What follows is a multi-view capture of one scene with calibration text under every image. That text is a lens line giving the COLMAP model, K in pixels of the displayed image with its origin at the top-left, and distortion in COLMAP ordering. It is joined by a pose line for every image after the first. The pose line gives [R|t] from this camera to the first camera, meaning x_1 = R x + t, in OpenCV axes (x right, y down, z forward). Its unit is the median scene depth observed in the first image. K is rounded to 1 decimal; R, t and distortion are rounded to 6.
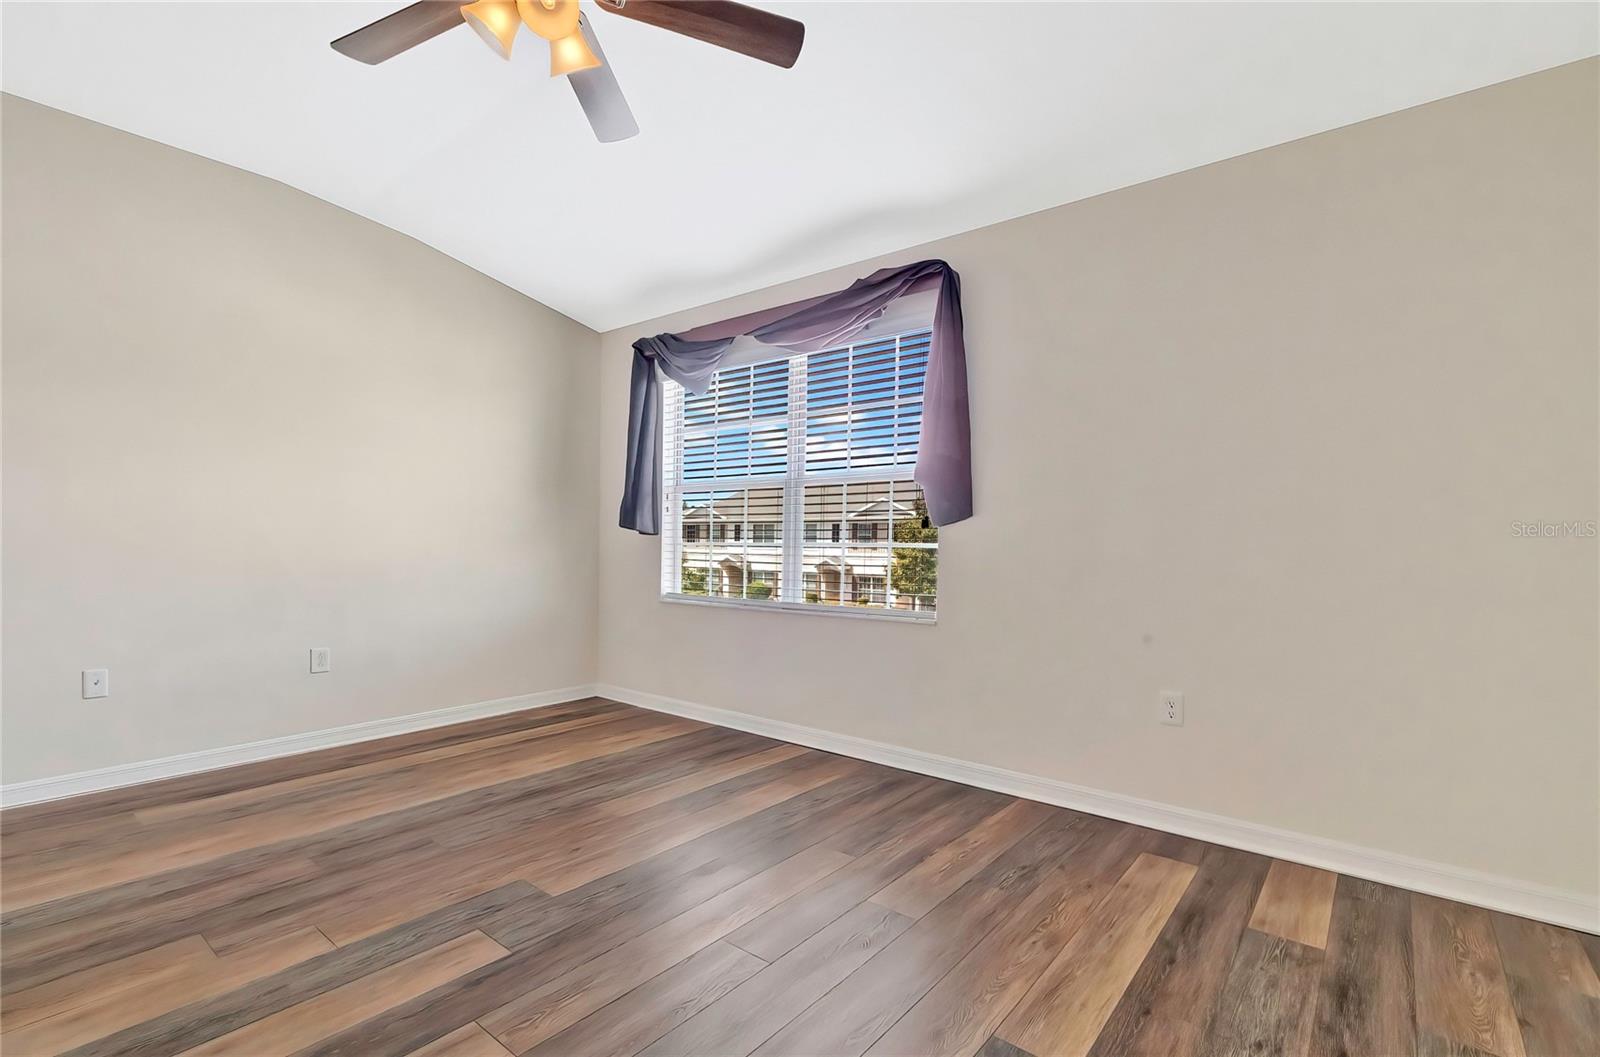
lens RADIAL K [[725.7, 0, 800.0], [0, 725.7, 572.5], [0, 0, 1]] dist [0.001466, -0.000147]
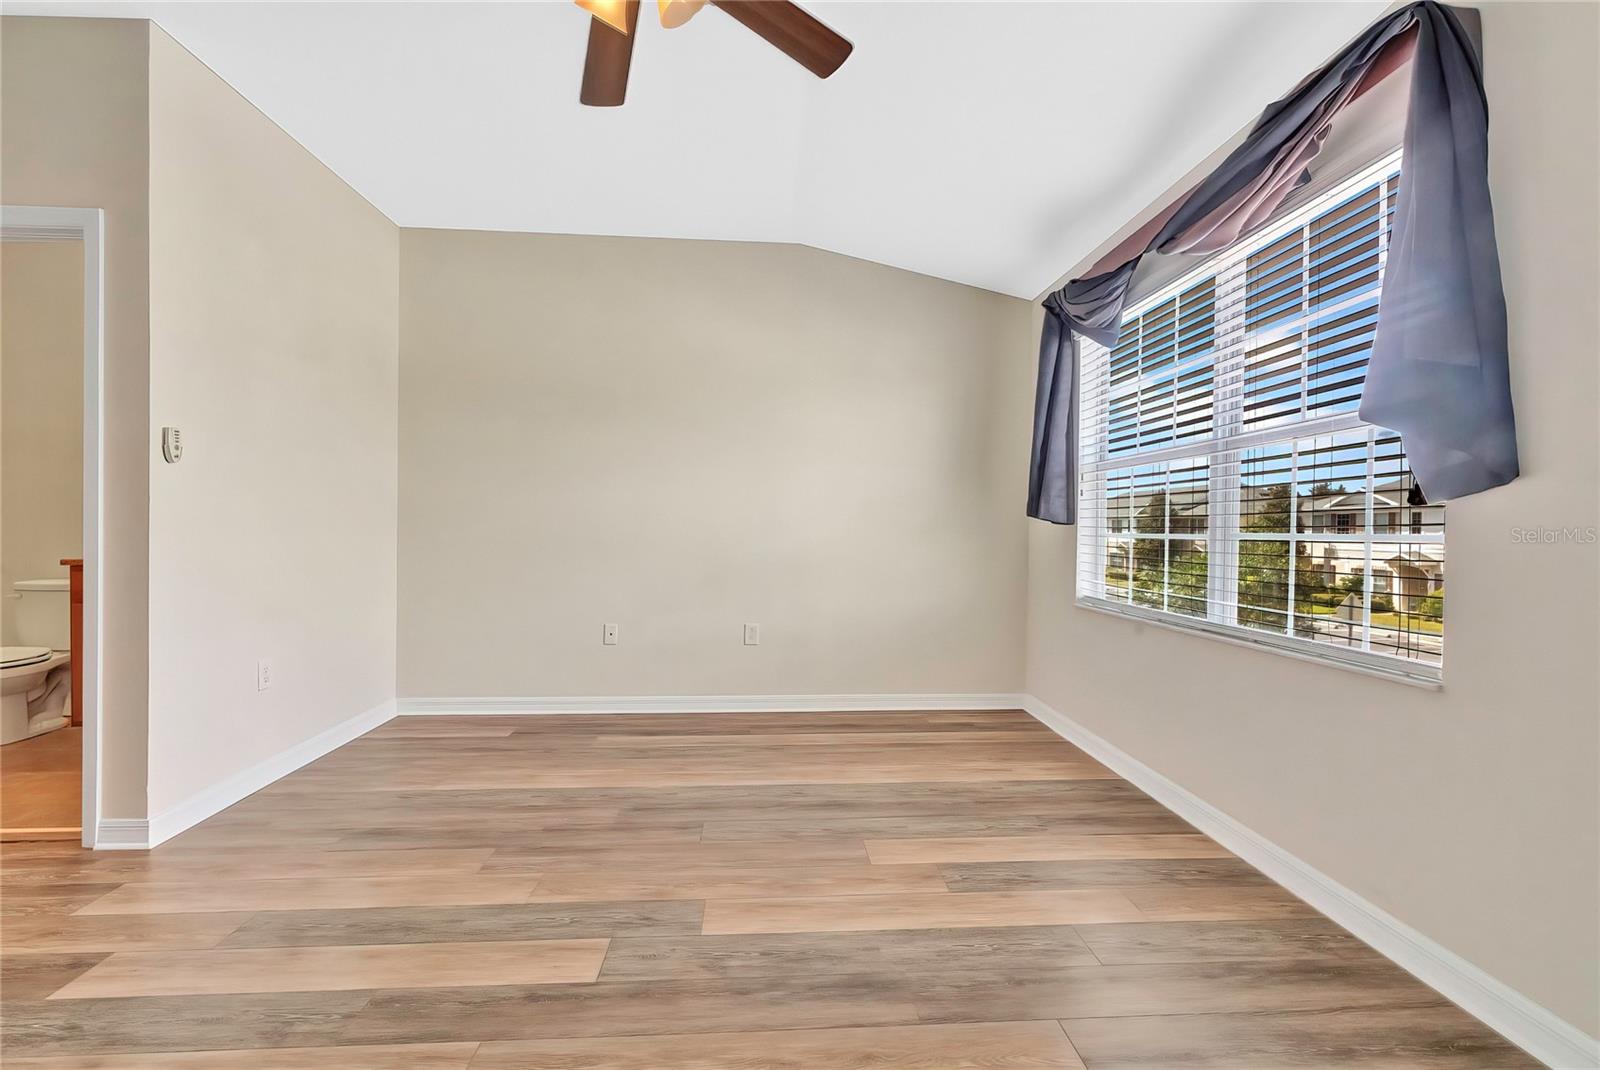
lens RADIAL K [[705.8, 0, 800.0], [0, 705.8, 535.0], [0, 0, 1]] dist [-0.000073, -0.000445]
pose [[0.677976, -0.000003, -0.735084, 0.261977], [-0.030926, 0.999114, -0.028527, -0.011140], [0.734433, 0.042074, 0.677376, 0.346232]]
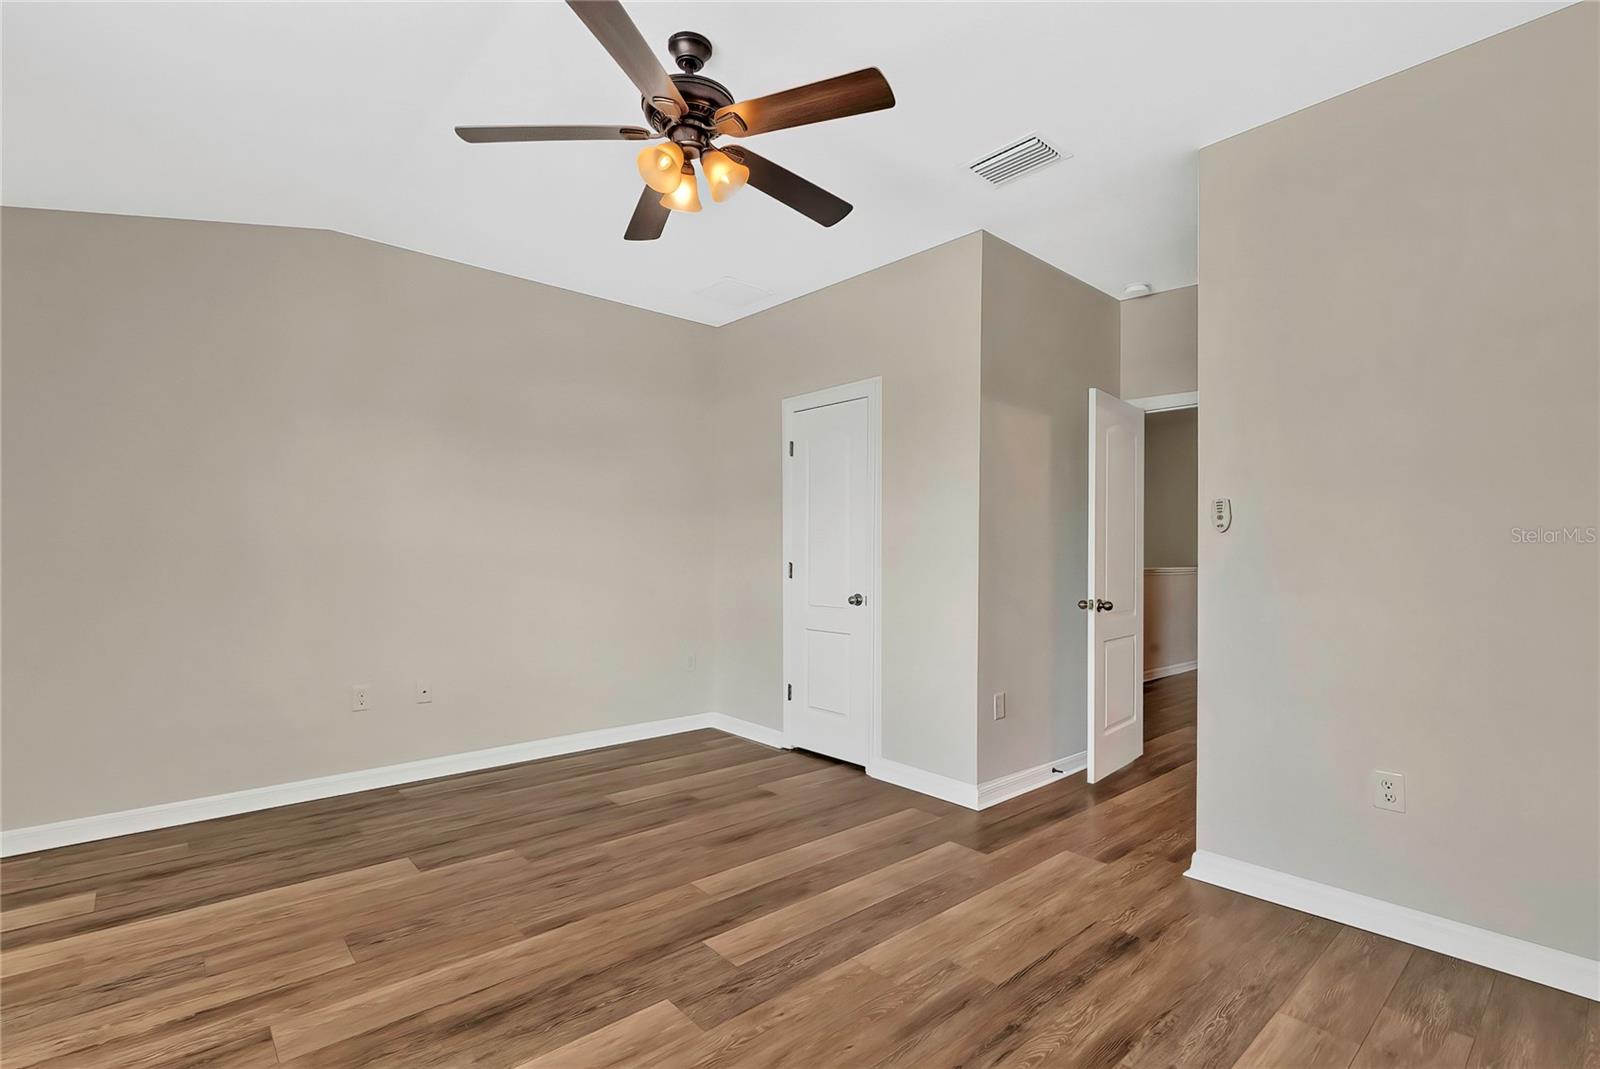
lens RADIAL K [[741.0, 0, 814.7], [0, 741.0, 539.8], [0, 0, 1]] dist [-0.001300, 0.000013]
pose [[-0.989320, -0.016568, 0.144815, -0.453443], [-0.013135, 0.999610, 0.024630, -0.099321], [-0.145166, 0.022465, -0.989152, 1.315763]]
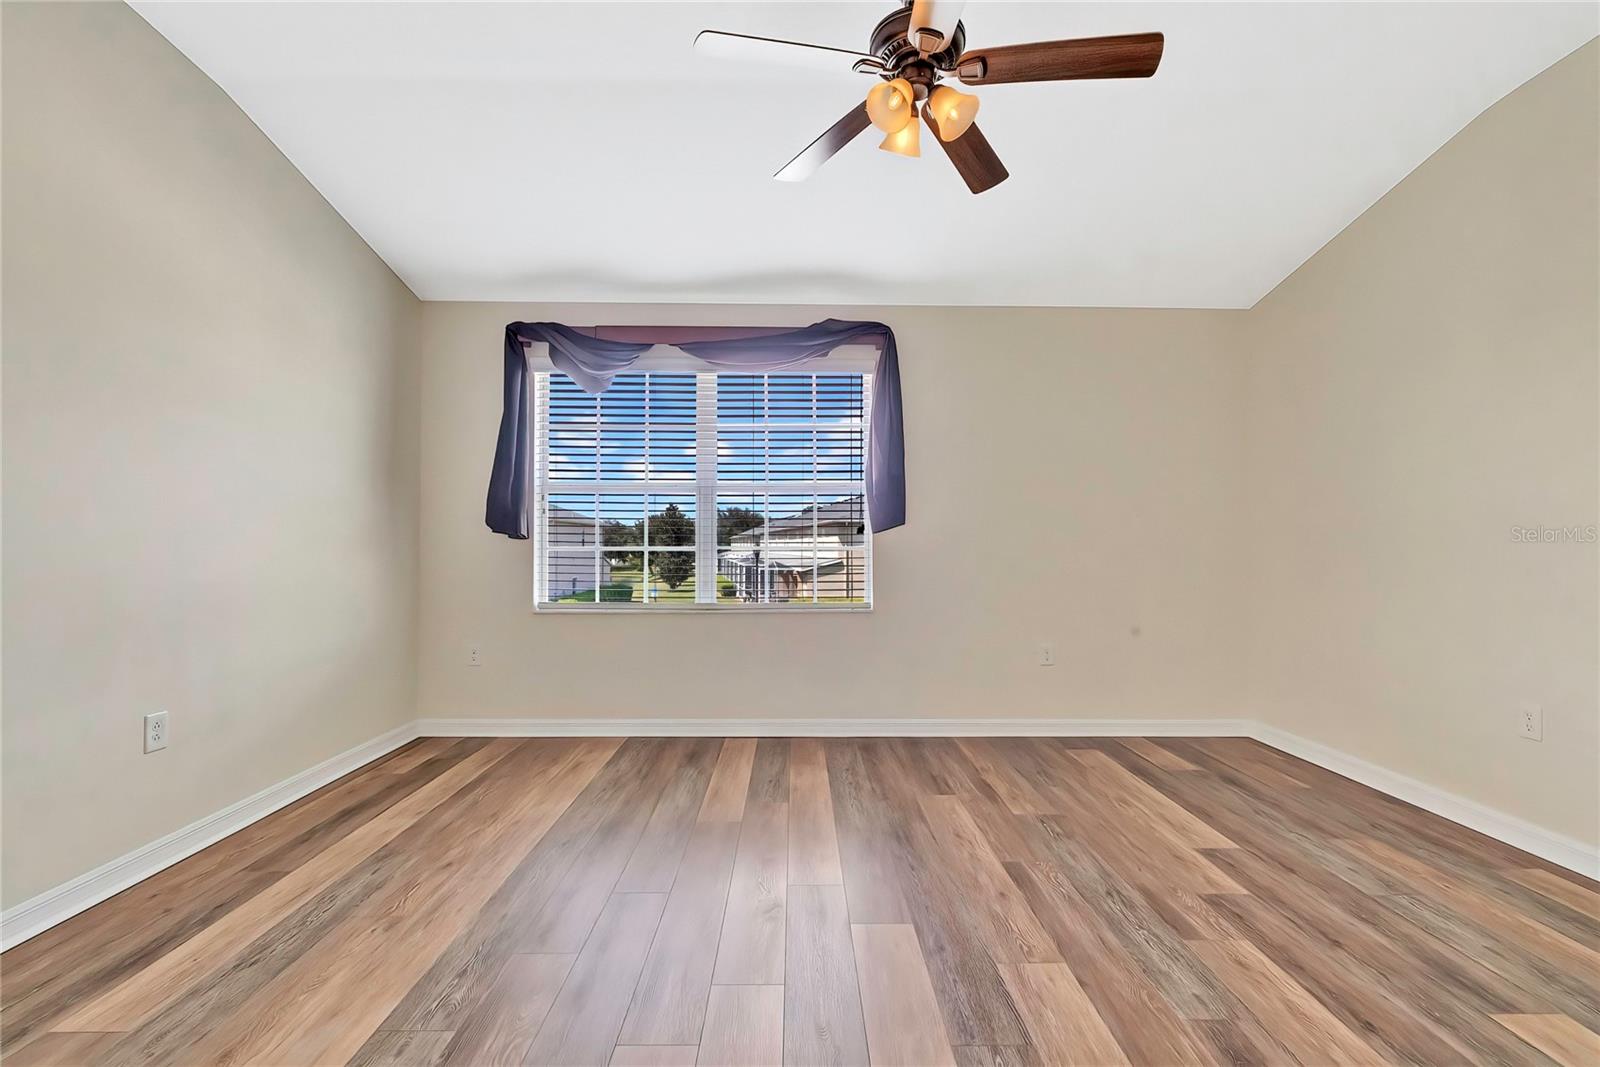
lens RADIAL K [[714.7, 0, 800.0], [0, 714.7, 533.5], [0, 0, 1]] dist [0.001370, -0.000001]
pose [[0.768833, 0.000820, 0.639449, -0.751633], [0.030906, 0.998783, -0.038441, -0.022043], [-0.638703, 0.049317, 0.767872, 0.146451]]
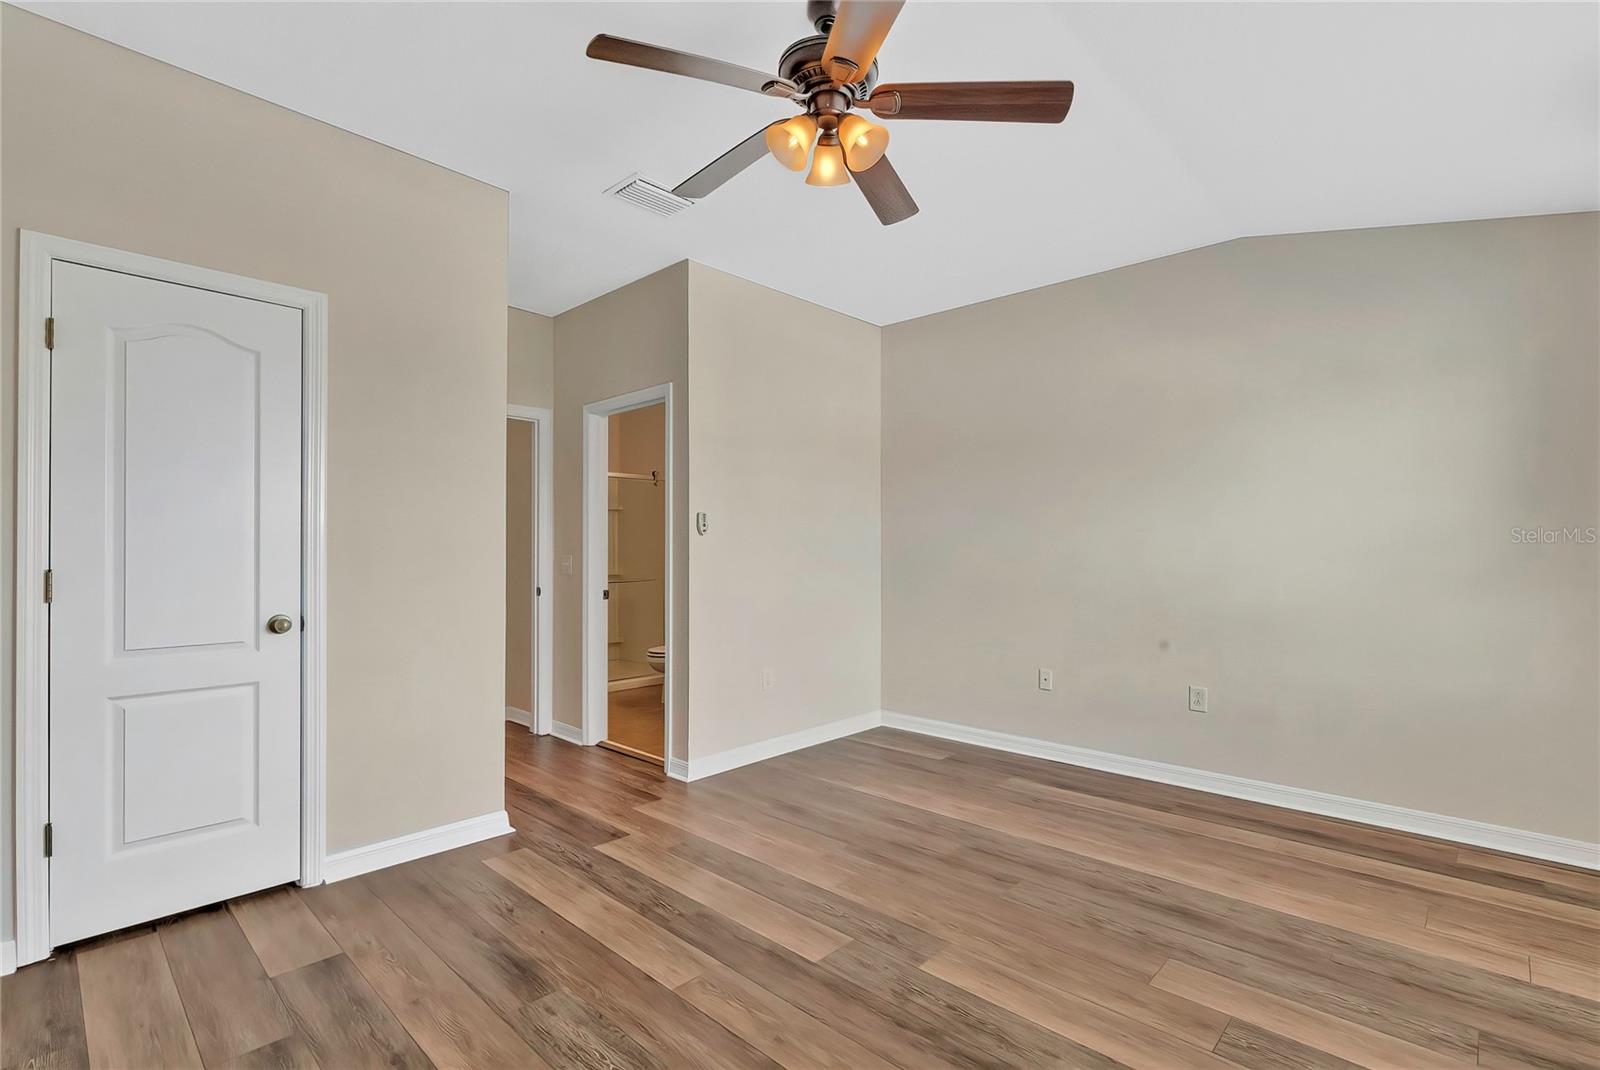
lens RADIAL K [[727.1, 0, 813.4], [0, 727.1, 550.8], [0, 0, 1]] dist [-0.001646, -0.000325]
pose [[-0.067988, -0.014953, -0.997574, 0.447697], [-0.041814, 0.999052, -0.012125, -0.059324], [0.996810, 0.040888, -0.068549, 0.641275]]
